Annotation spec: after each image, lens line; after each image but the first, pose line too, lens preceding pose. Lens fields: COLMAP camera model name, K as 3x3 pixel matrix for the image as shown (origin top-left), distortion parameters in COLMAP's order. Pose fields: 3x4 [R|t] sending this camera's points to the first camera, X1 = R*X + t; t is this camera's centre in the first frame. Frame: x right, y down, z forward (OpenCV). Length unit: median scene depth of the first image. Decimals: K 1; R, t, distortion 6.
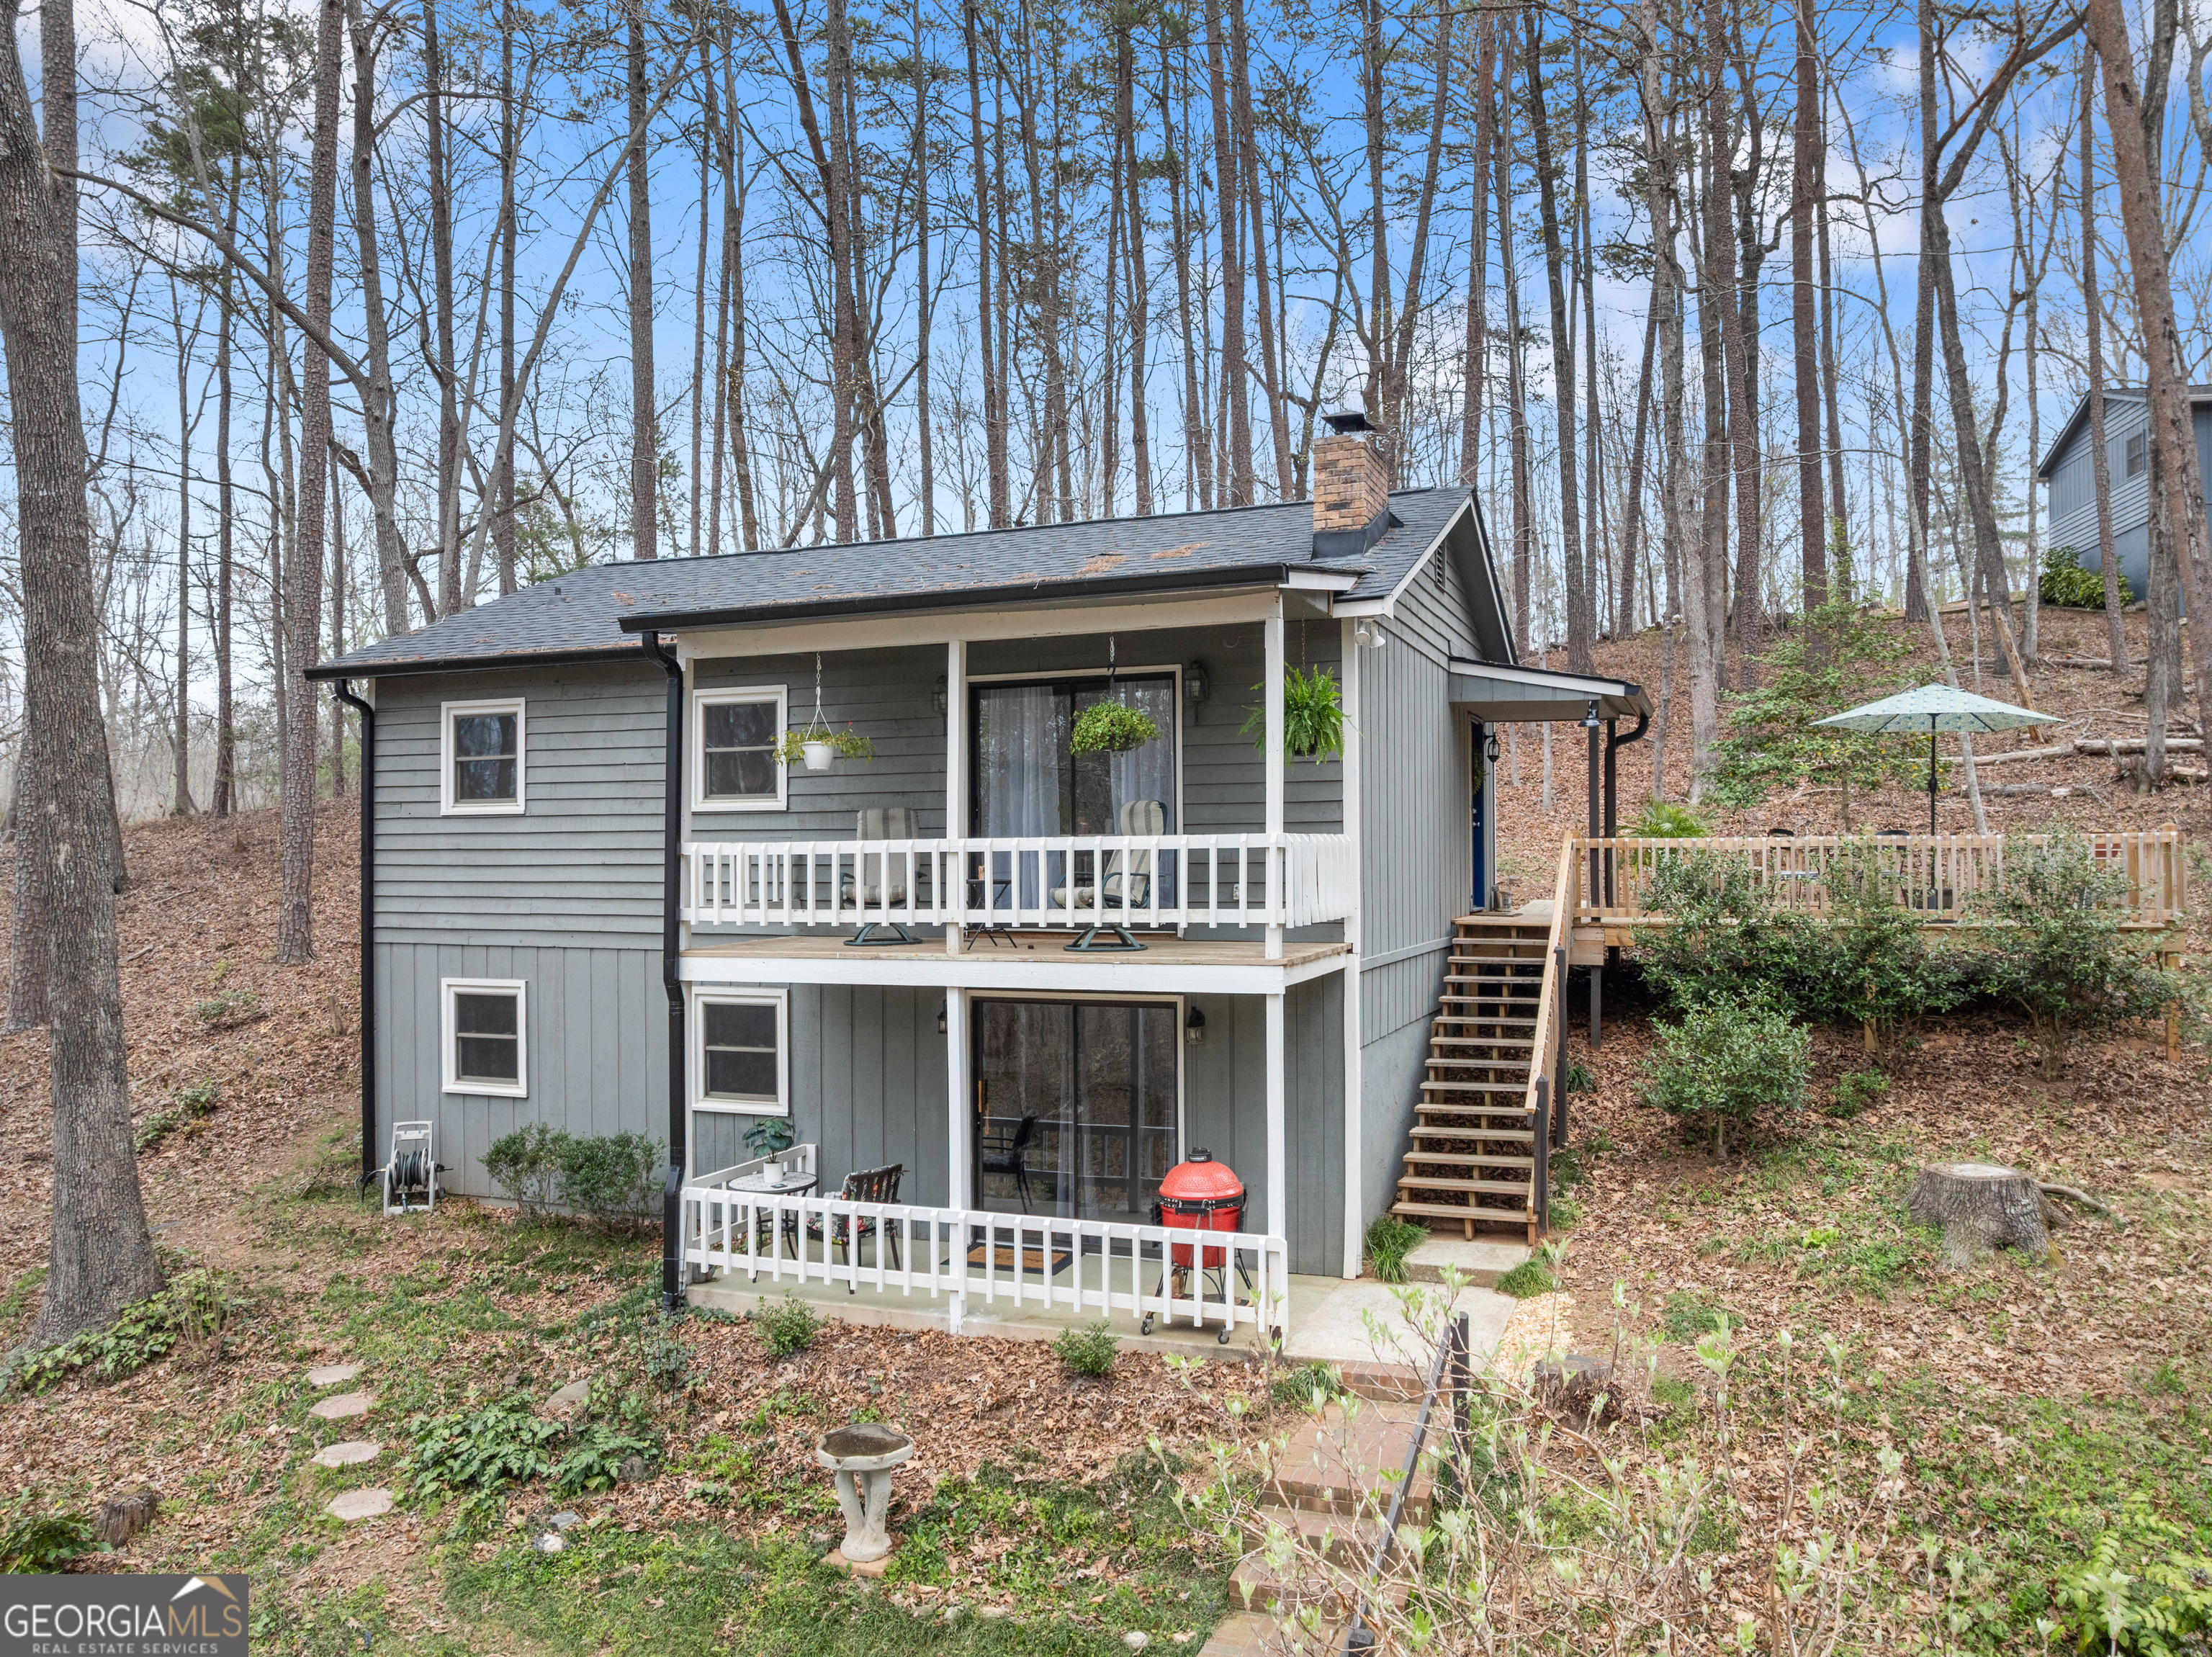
lens RADIAL K [[1538.2, 0, 1134.2], [0, 1538.2, 832.0], [0, 0, 1]] dist [-0.054591, 0.029450]
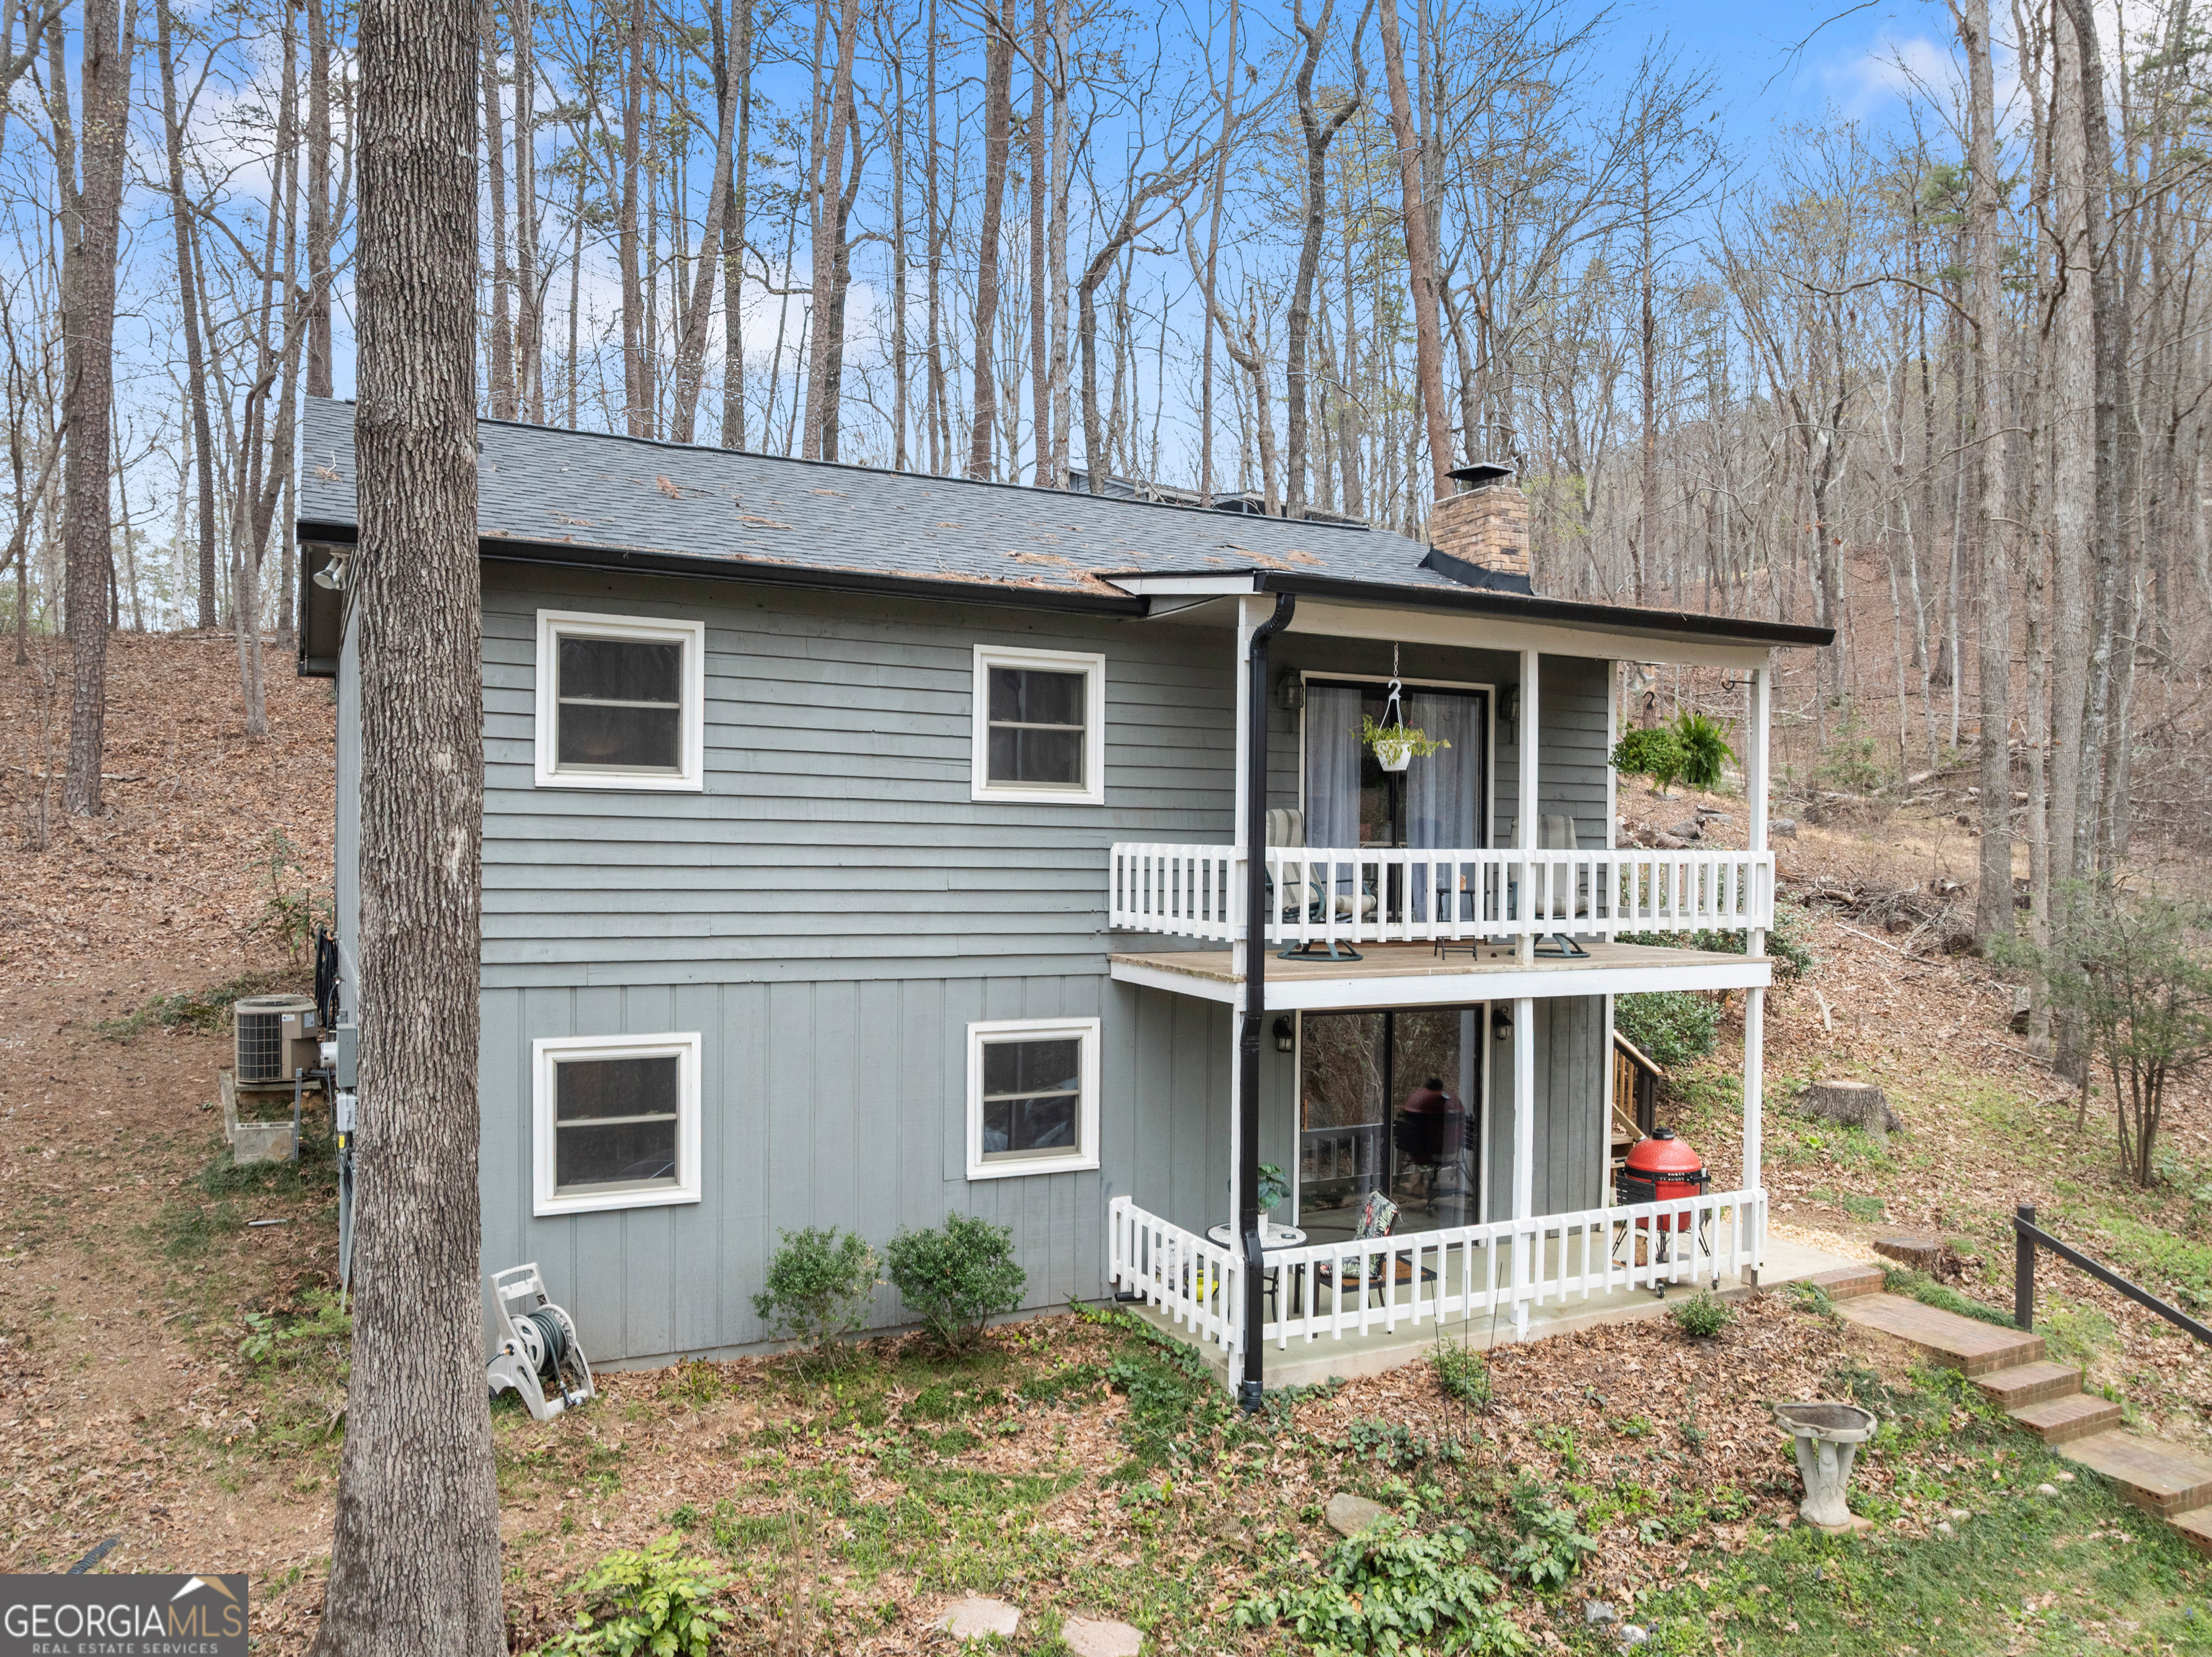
lens RADIAL K [[1560.3, 0, 1103.2], [0, 1560.3, 867.6], [0, 0, 1]] dist [-0.063040, 0.034856]
pose [[0.678587, 0.006677, 0.734490, -0.973523], [-0.030025, 0.999375, 0.018654, 0.005005], [-0.733907, -0.034711, 0.678363, 0.482650]]
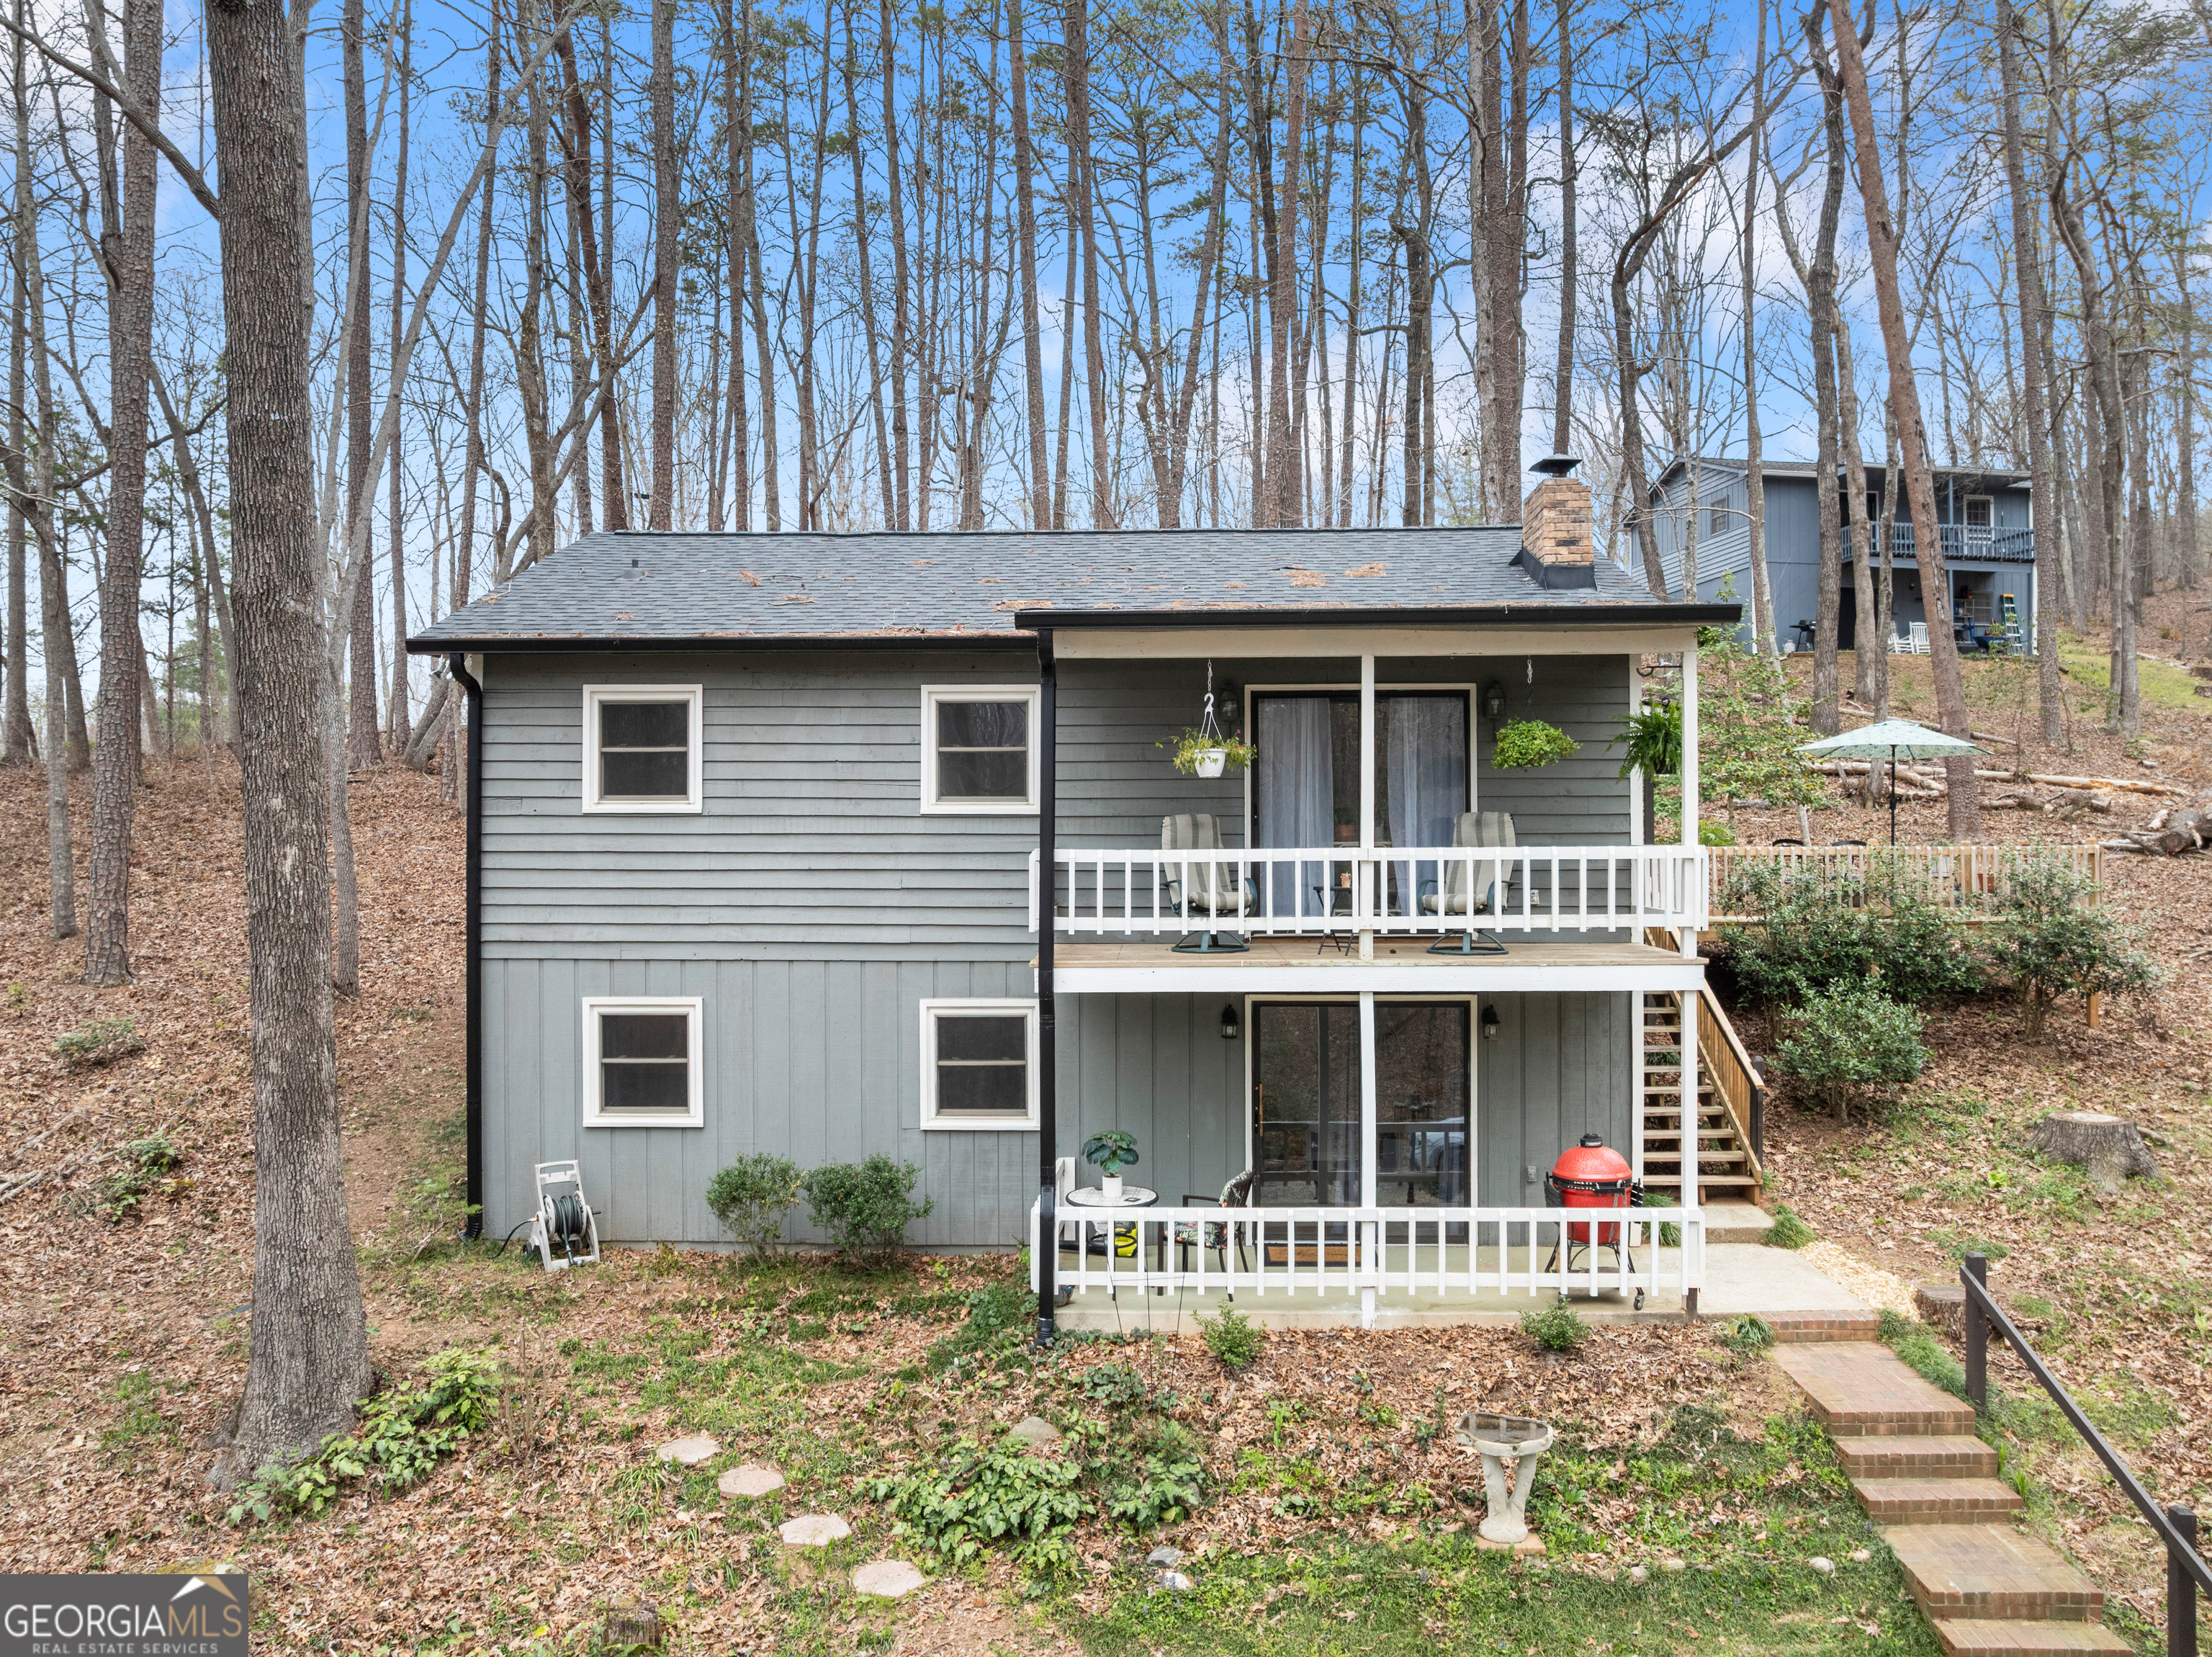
lens RADIAL K [[1538.2, 0, 1134.2], [0, 1538.2, 832.0], [0, 0, 1]] dist [-0.054591, 0.029450]
pose [[0.944268, 0.009385, 0.329043, -0.561516], [-0.010457, 0.999944, 0.001489, -0.005734], [-0.329011, -0.004847, 0.944314, 0.075029]]
